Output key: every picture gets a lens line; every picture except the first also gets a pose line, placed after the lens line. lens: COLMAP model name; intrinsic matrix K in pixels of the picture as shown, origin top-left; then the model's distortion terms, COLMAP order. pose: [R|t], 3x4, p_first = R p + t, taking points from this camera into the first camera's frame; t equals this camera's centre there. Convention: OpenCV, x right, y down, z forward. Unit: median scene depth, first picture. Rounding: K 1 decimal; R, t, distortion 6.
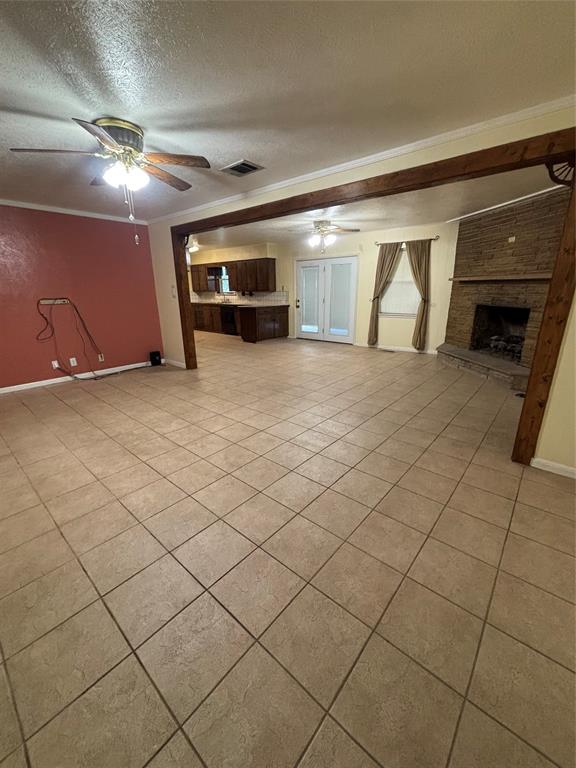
lens RADIAL K [[310.1, 0, 289.2], [0, 310.1, 382.9], [0, 0, 1]] dist [0.001646, -0.000683]
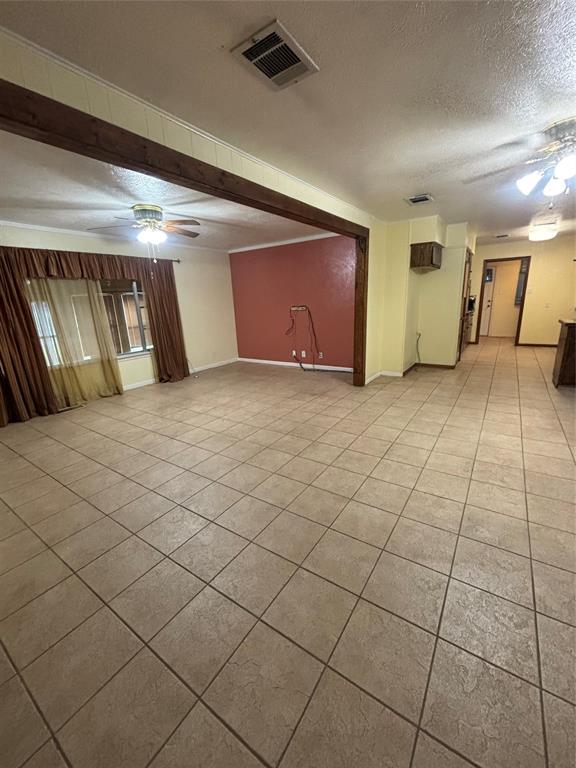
lens RADIAL K [[310.1, 0, 289.8], [0, 310.1, 385.4], [0, 0, 1]] dist [0.001646, -0.000683]
pose [[0.101626, 0.266193, -0.958548, 0.707302], [-0.242796, 0.941036, 0.235589, -0.280476], [0.964740, 0.208790, 0.160264, 0.890325]]
